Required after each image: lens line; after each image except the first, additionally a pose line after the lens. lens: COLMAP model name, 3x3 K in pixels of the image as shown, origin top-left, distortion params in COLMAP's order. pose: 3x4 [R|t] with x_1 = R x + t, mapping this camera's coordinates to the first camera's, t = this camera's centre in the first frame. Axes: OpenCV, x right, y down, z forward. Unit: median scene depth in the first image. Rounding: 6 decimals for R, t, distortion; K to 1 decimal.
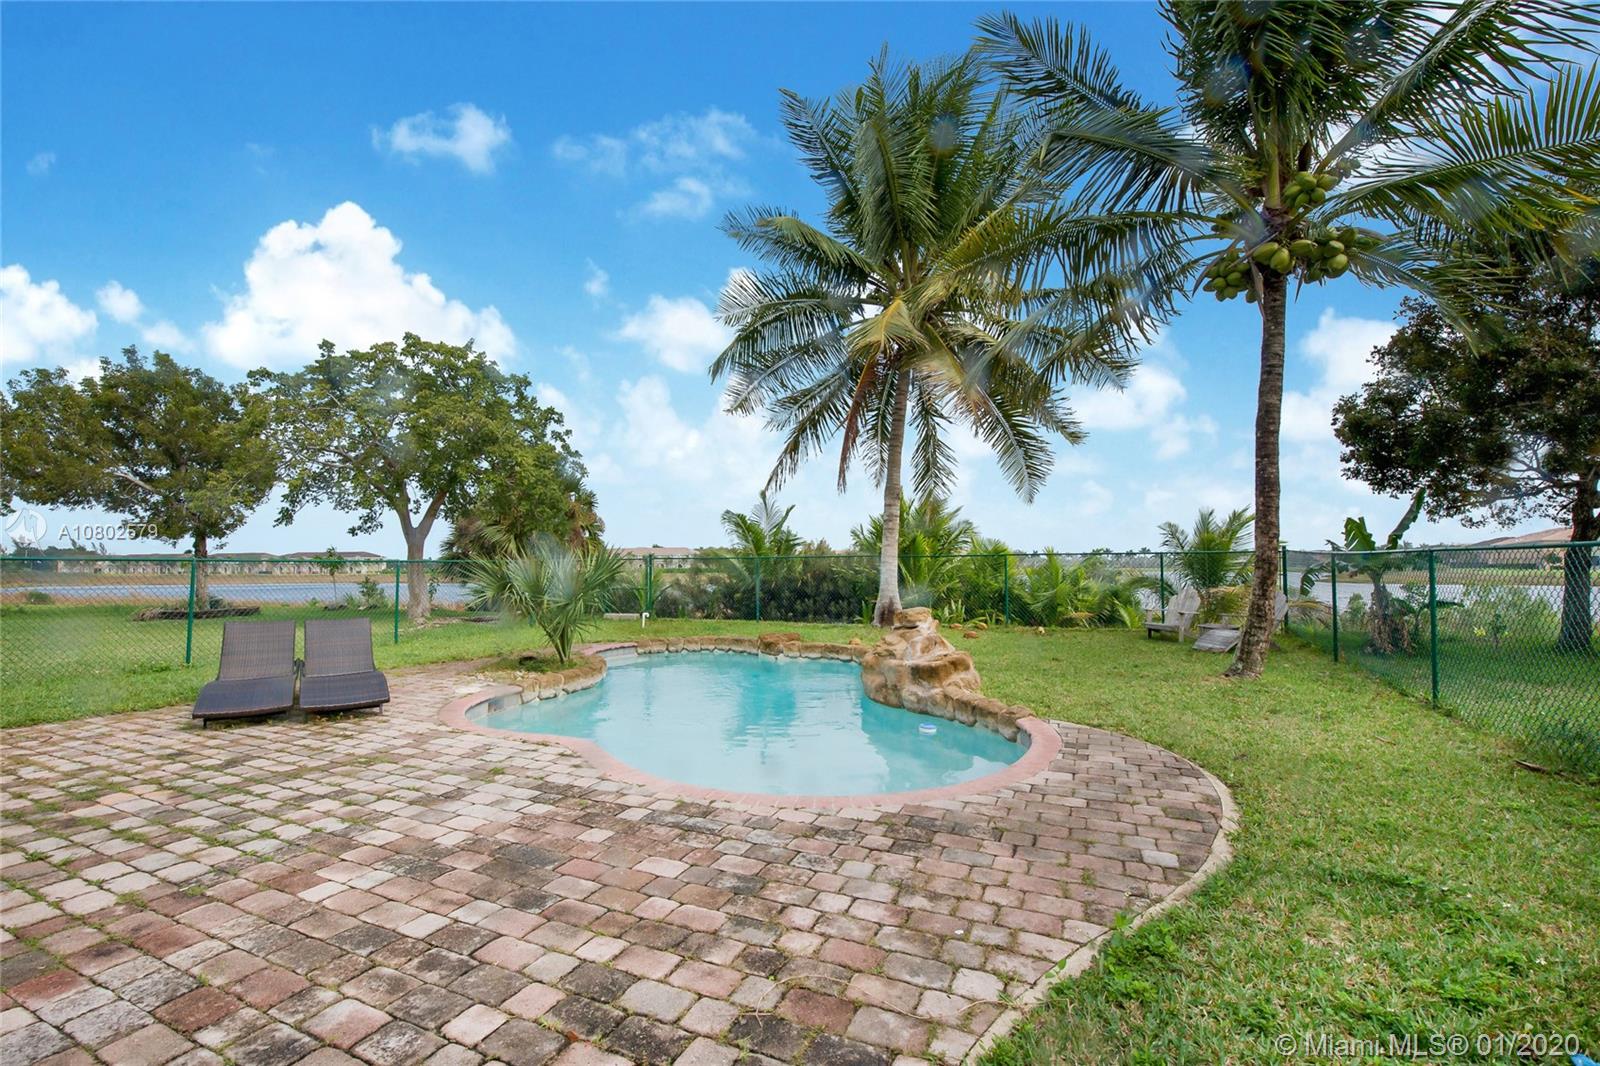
lens RADIAL K [[663.7, 0, 800.0], [0, 663.7, 533.0], [0, 0, 1]] dist [-0.000036, -0.005385]
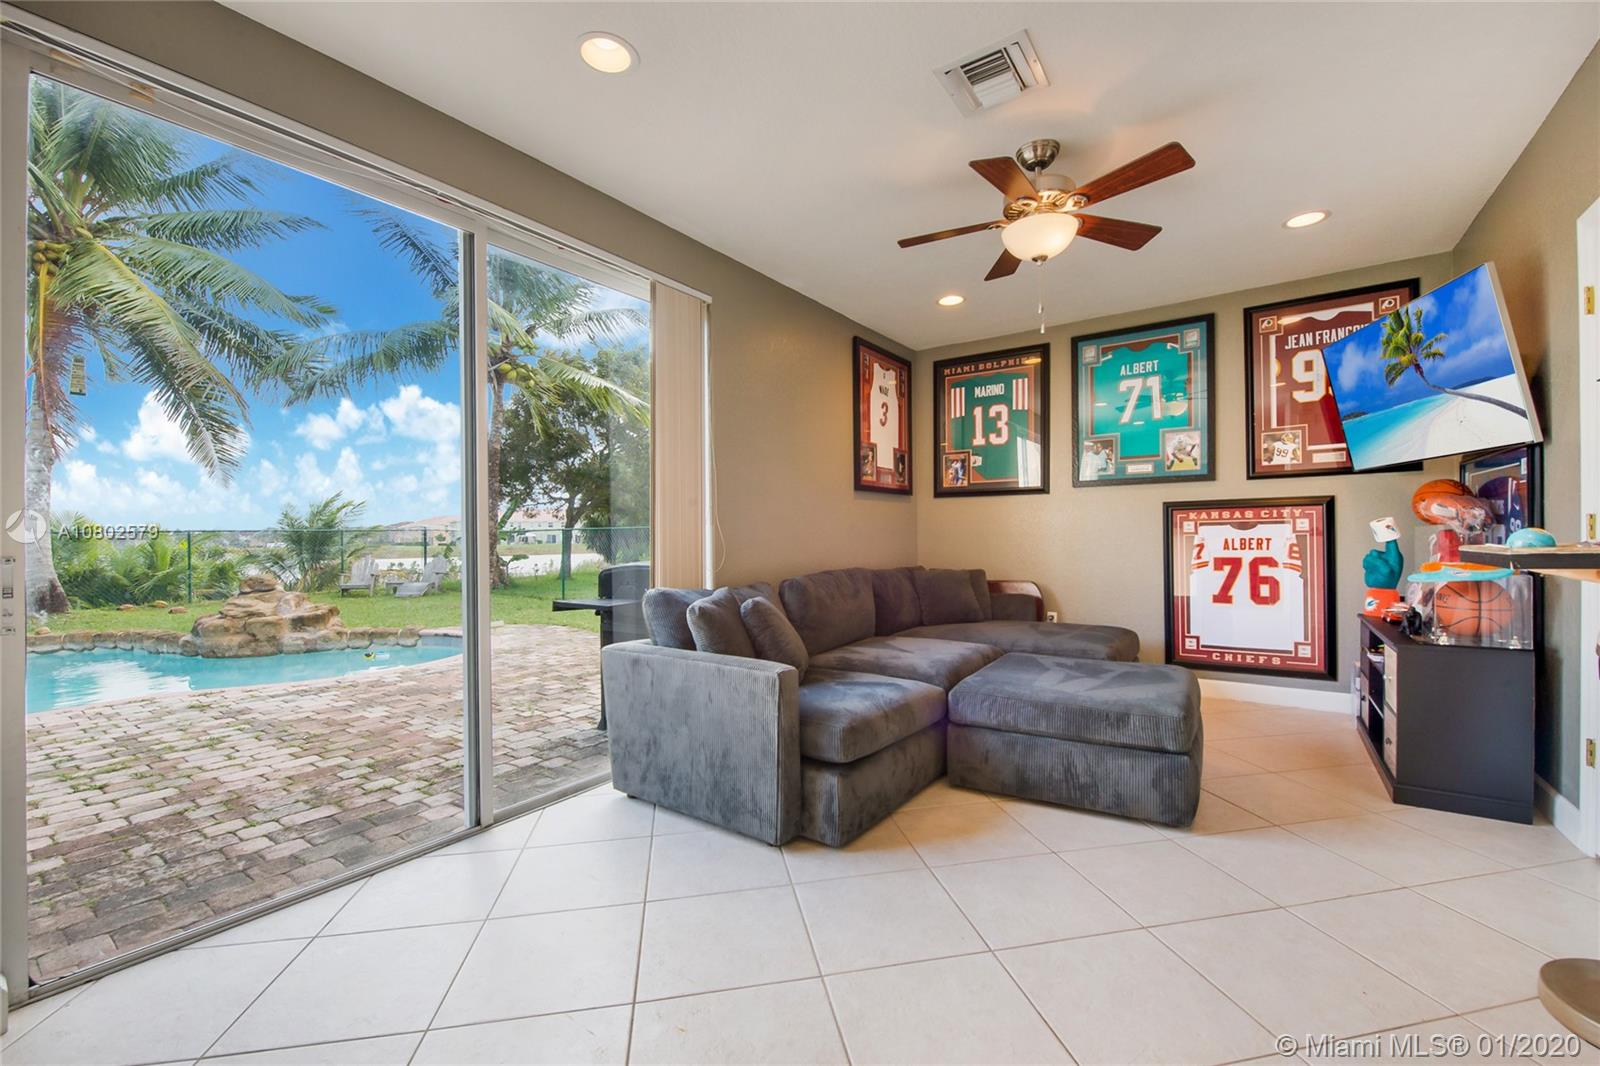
lens RADIAL K [[663.7, 0, 800.0], [0, 663.7, 533.0], [0, 0, 1]] dist [-0.000036, -0.005385]
pose [[0.186288, 0.003783, 0.982488, -0.862607], [-0.031178, 0.999512, 0.002063, 0.008391], [-0.982000, -0.031017, 0.186315, -0.159651]]
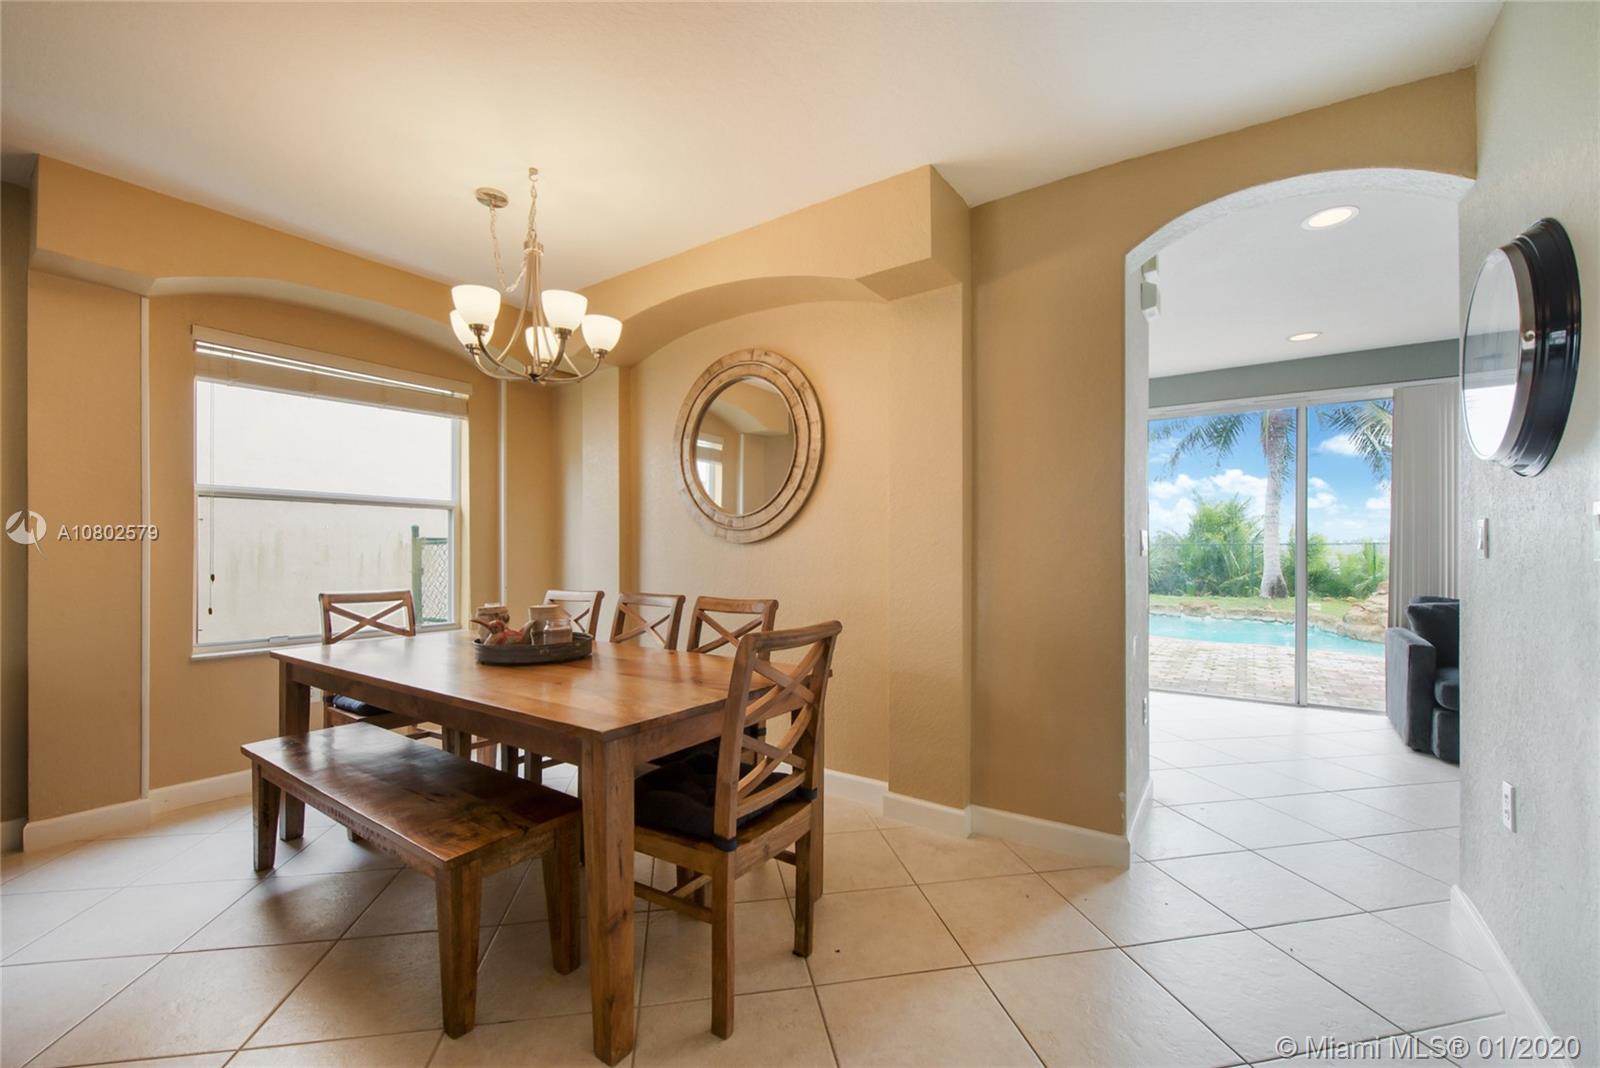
lens RADIAL K [[659.9, 0, 800.0], [0, 659.9, 534.0], [0, 0, 1]] dist [-0.002179, -0.009571]
pose [[0.984928, -0.001302, -0.172959, -0.933734], [0.004843, 0.999787, 0.020052, -0.024828], [0.172896, -0.020587, 0.984725, -0.684889]]
